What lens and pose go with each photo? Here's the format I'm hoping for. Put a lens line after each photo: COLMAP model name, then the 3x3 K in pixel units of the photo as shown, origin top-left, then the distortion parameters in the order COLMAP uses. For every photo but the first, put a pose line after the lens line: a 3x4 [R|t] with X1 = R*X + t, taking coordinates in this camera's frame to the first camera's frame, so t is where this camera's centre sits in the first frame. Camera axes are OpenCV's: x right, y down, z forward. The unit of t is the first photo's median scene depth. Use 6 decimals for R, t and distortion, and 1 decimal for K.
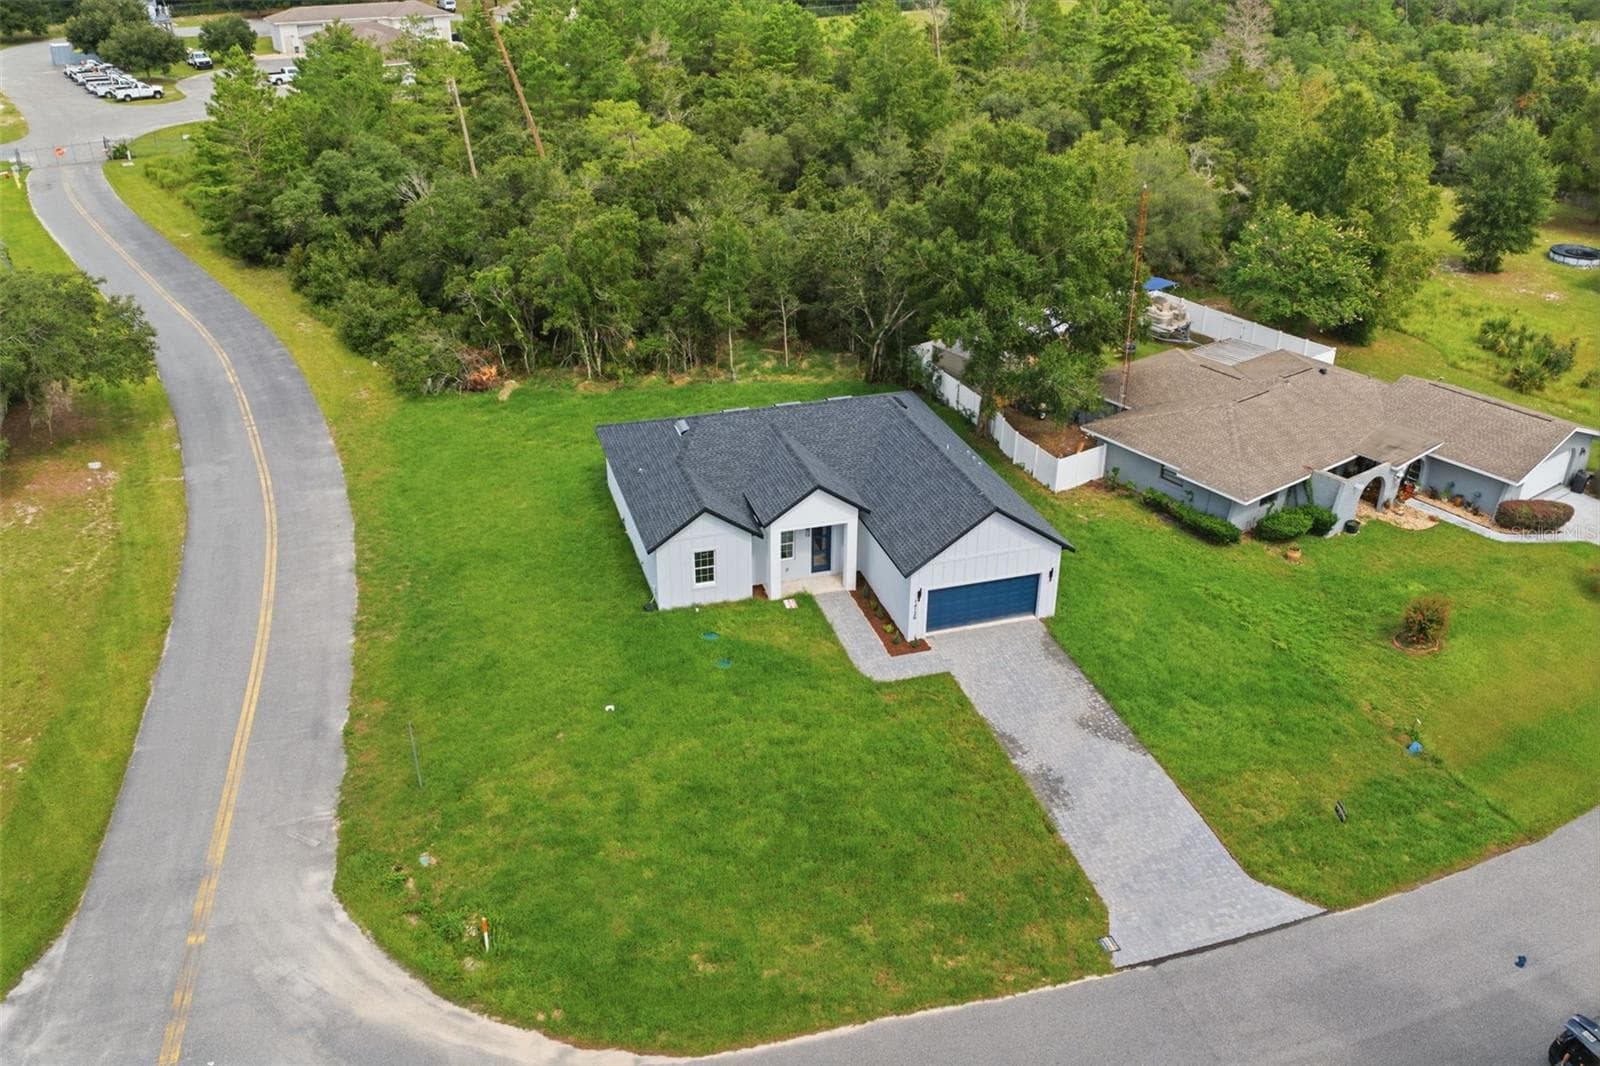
lens RADIAL K [[1208.8, 0, 800.0], [0, 1208.8, 533.0], [0, 0, 1]] dist [-0.007179, 0.003938]
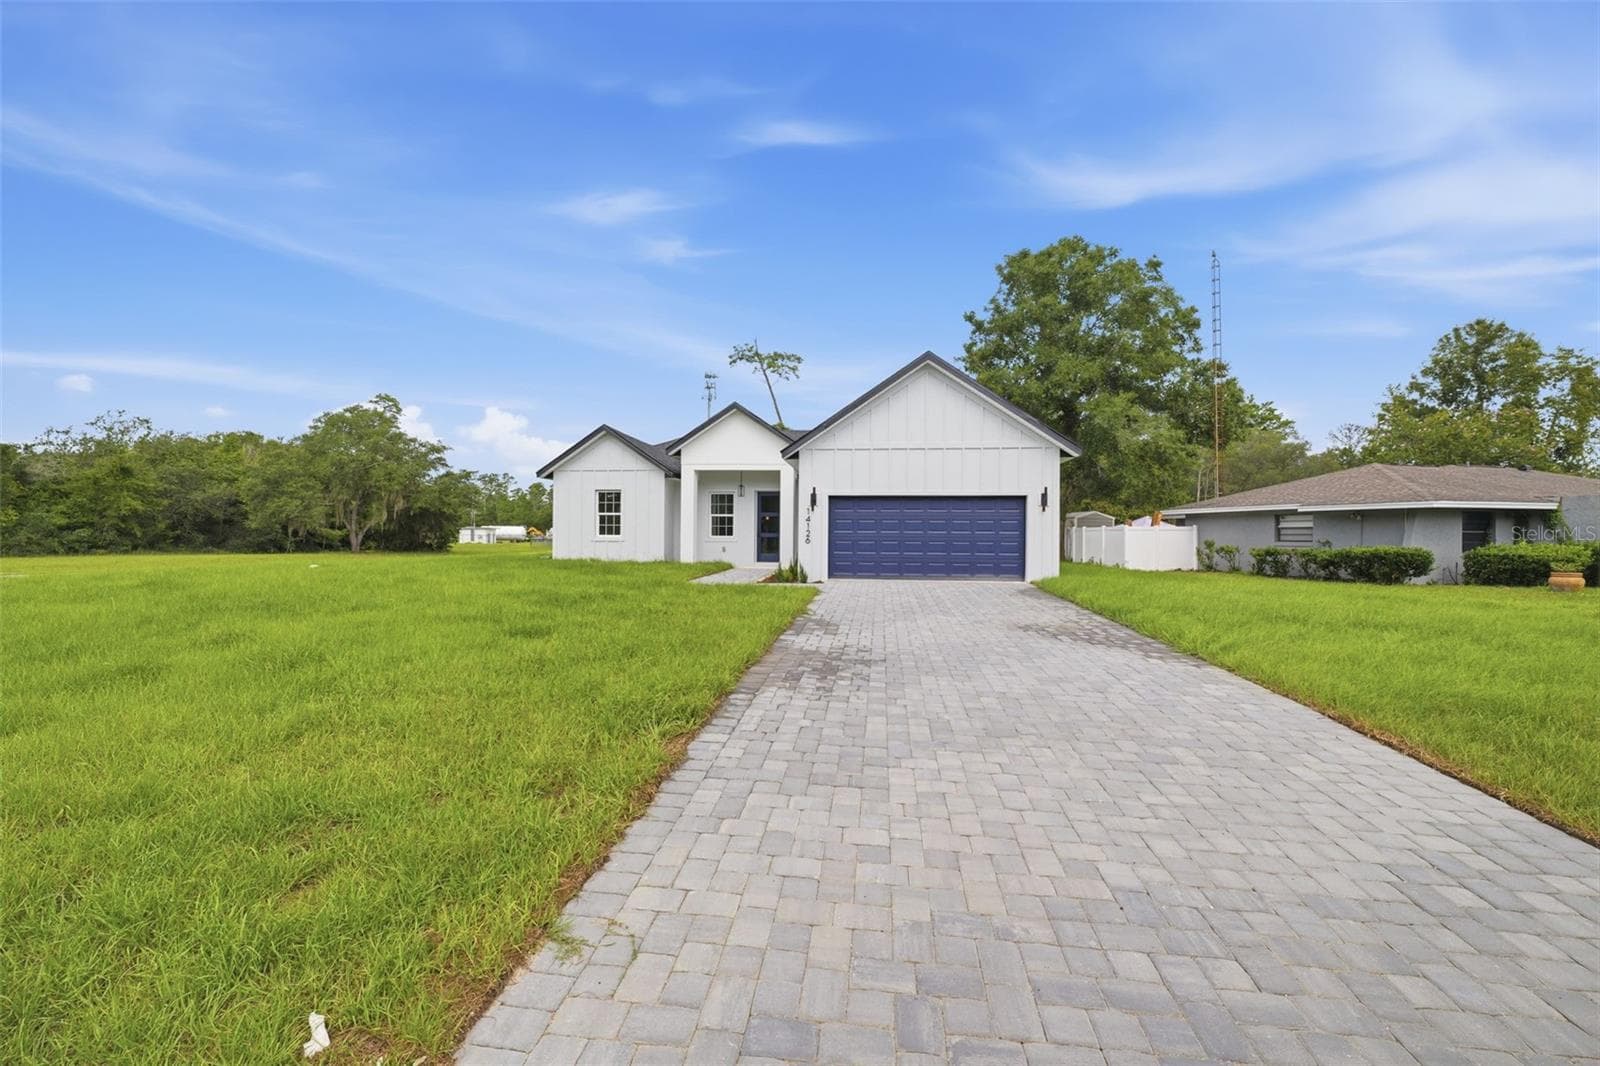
lens RADIAL K [[643.1, 0, 800.0], [0, 643.1, 533.0], [0, 0, 1]] dist [0.000681, -0.000136]
pose [[0.923025, 0.008496, -0.384647, 0.246299], [-0.181762, 0.890785, -0.416492, 0.232233], [0.339099, 0.454346, 0.823760, 0.788441]]
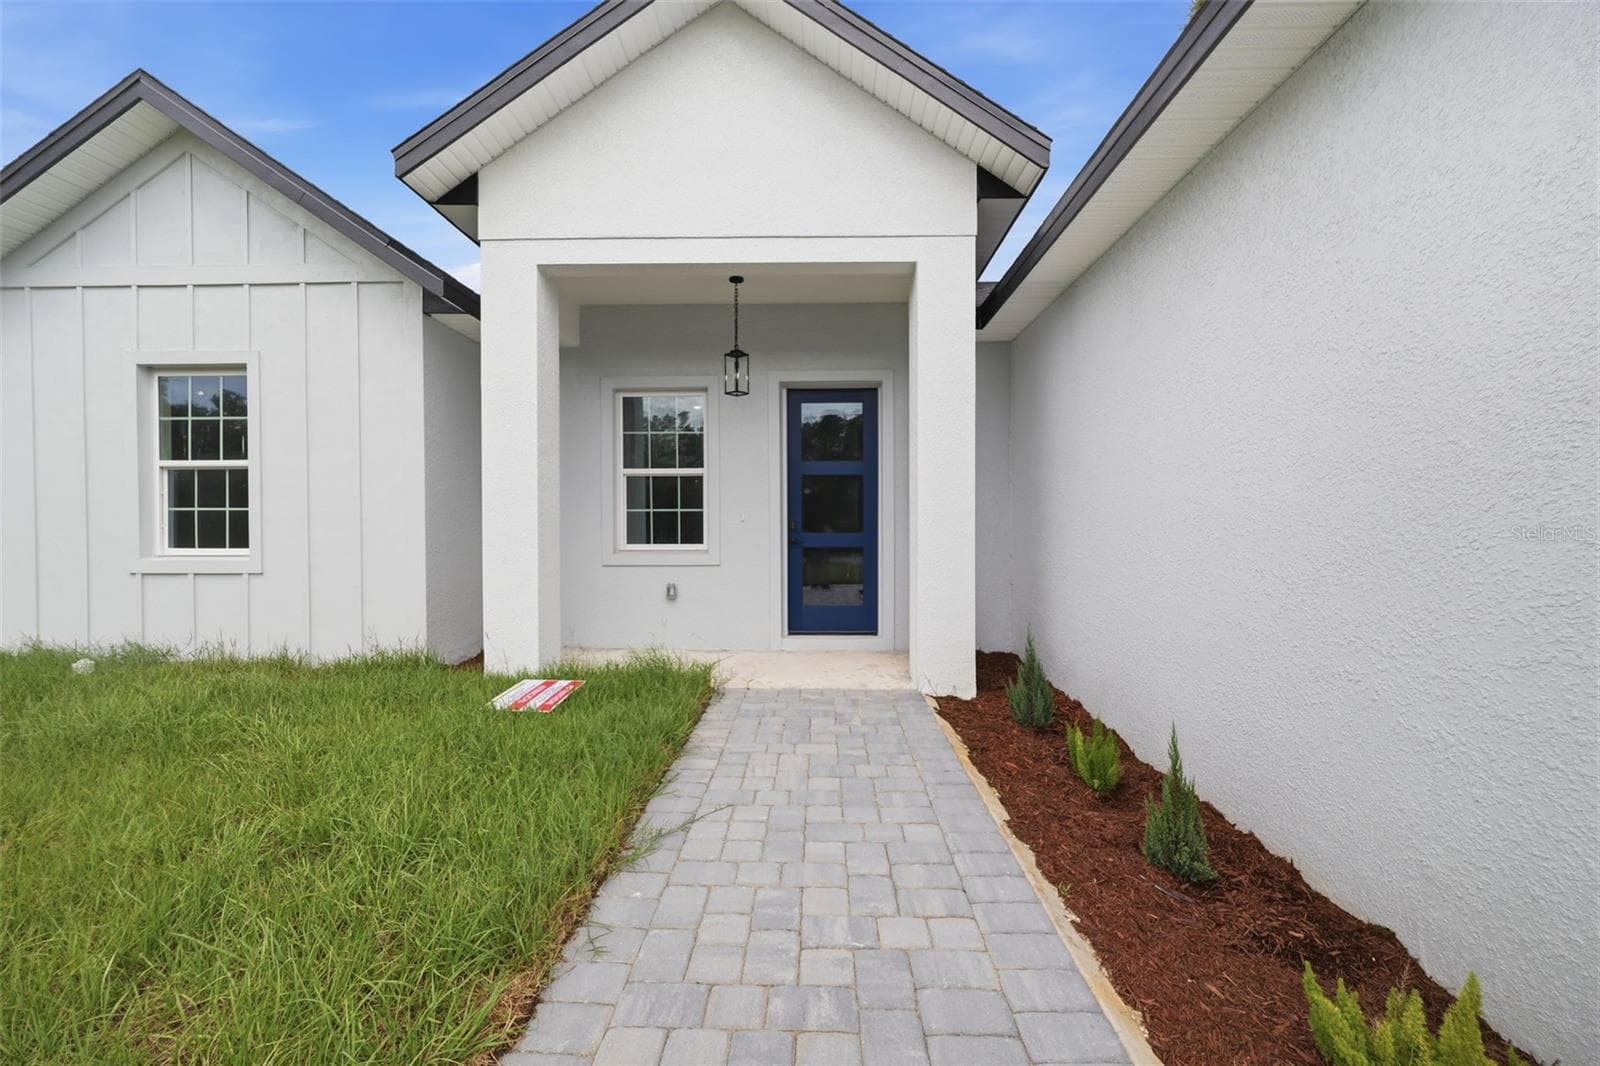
lens RADIAL K [[643.1, 0, 800.0], [0, 643.1, 533.0], [0, 0, 1]] dist [0.000681, -0.000136]
pose [[0.954328, 0.005445, -0.298710, 0.060039], [-0.134513, 0.900591, -0.413331, 0.082066], [0.266765, 0.434634, 0.860192, 1.079625]]
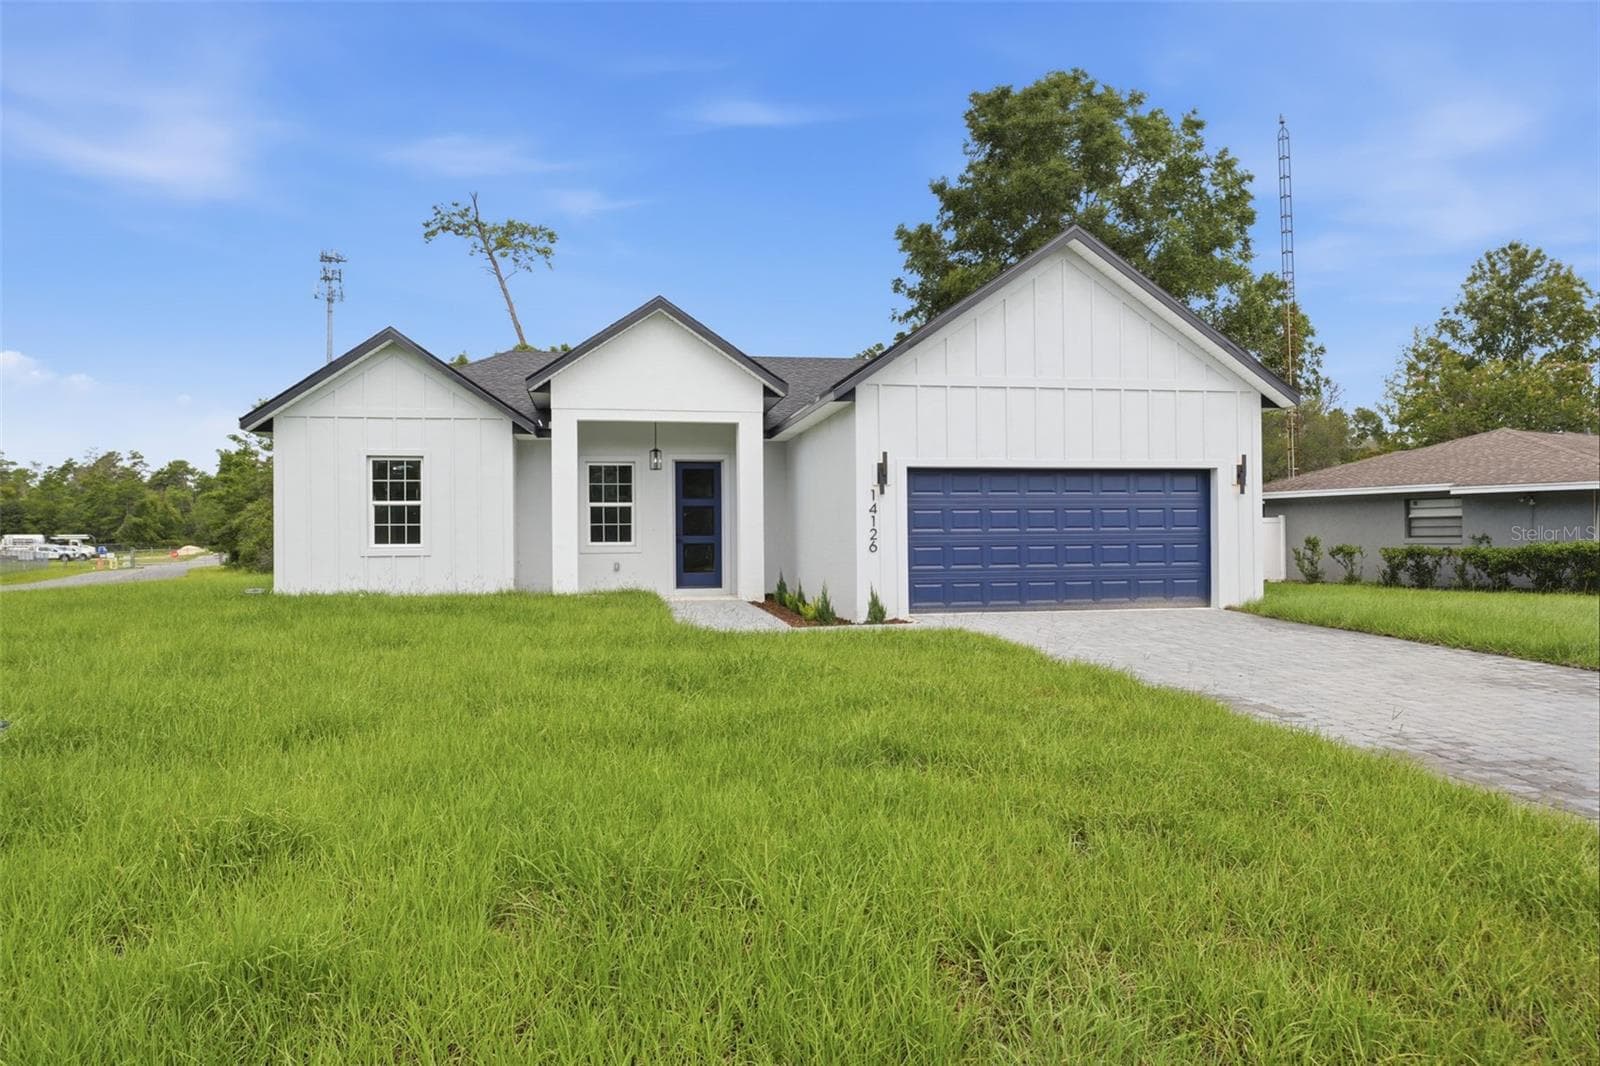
lens RADIAL K [[1053.2, 0, 800.0], [0, 1053.2, 533.0], [0, 0, 1]] dist [-0.001167, -0.002169]
pose [[0.995202, -0.006179, -0.097647, 0.114801], [-0.038755, 0.891480, -0.451399, 0.231573], [0.089840, 0.453017, 0.886963, 0.790913]]
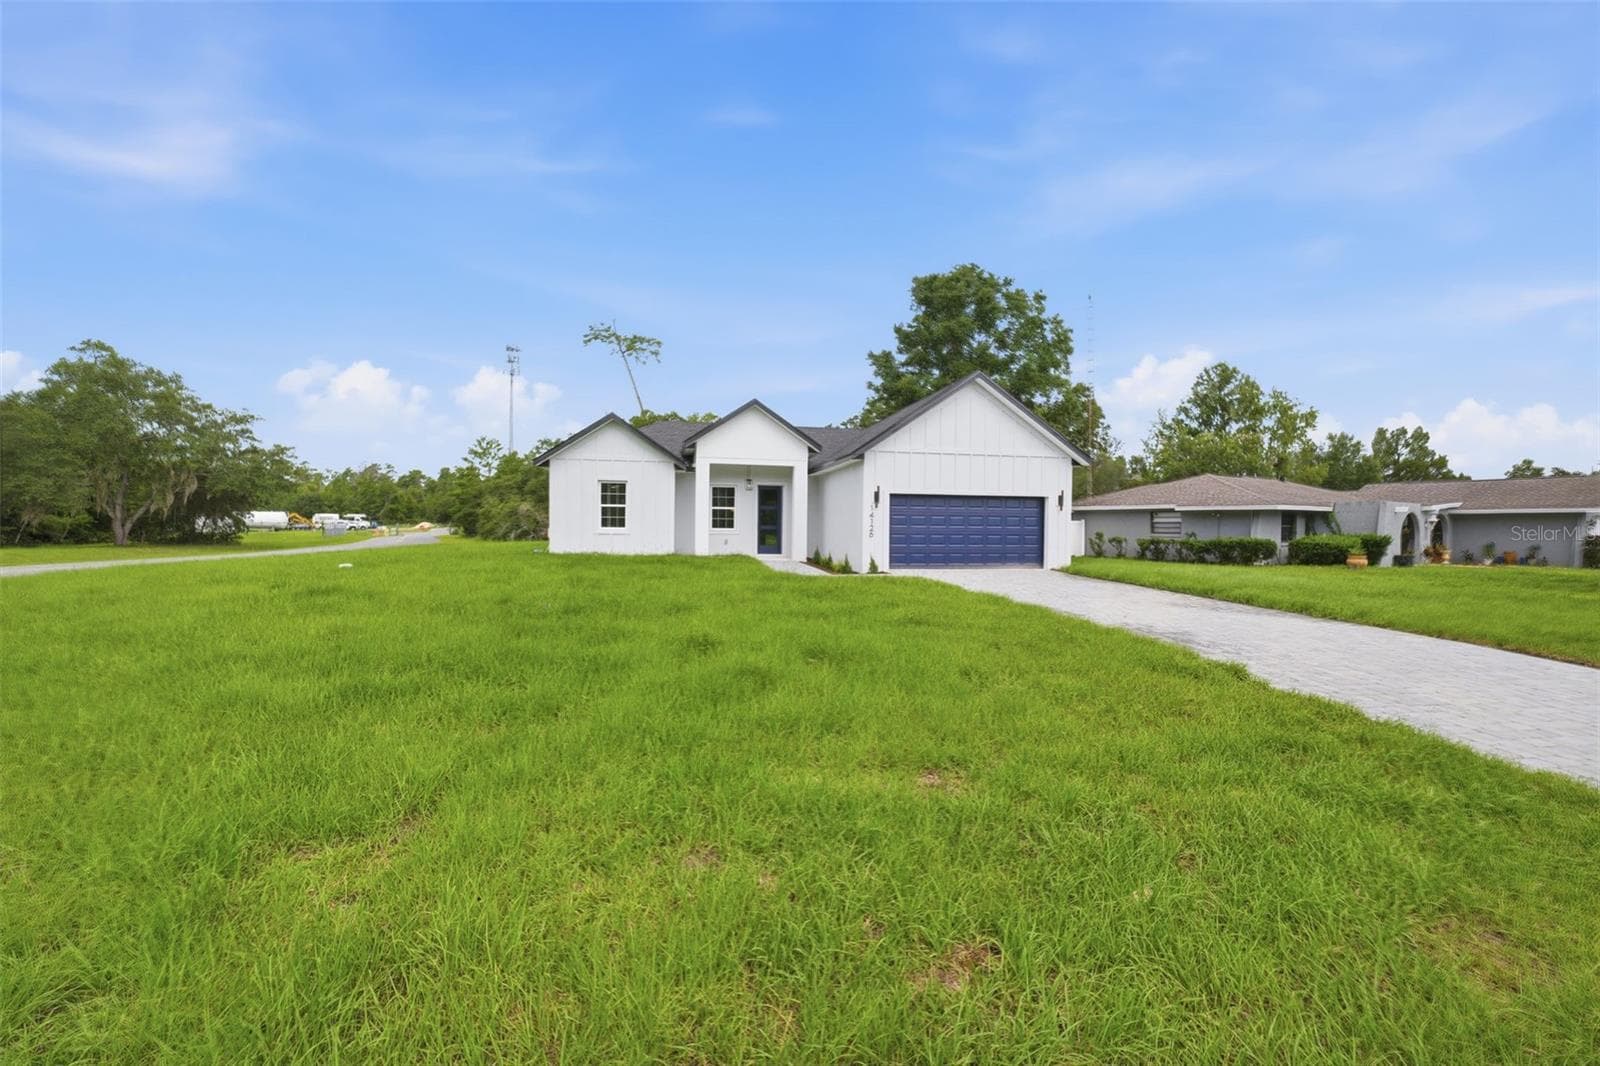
lens RADIAL K [[643.1, 0, 800.0], [0, 643.1, 533.0], [0, 0, 1]] dist [0.000681, -0.000136]
pose [[0.996163, 0.014260, -0.086344, 0.094672], [-0.050627, 0.898682, -0.435670, 0.259313], [0.071383, 0.438370, 0.895956, 0.729711]]
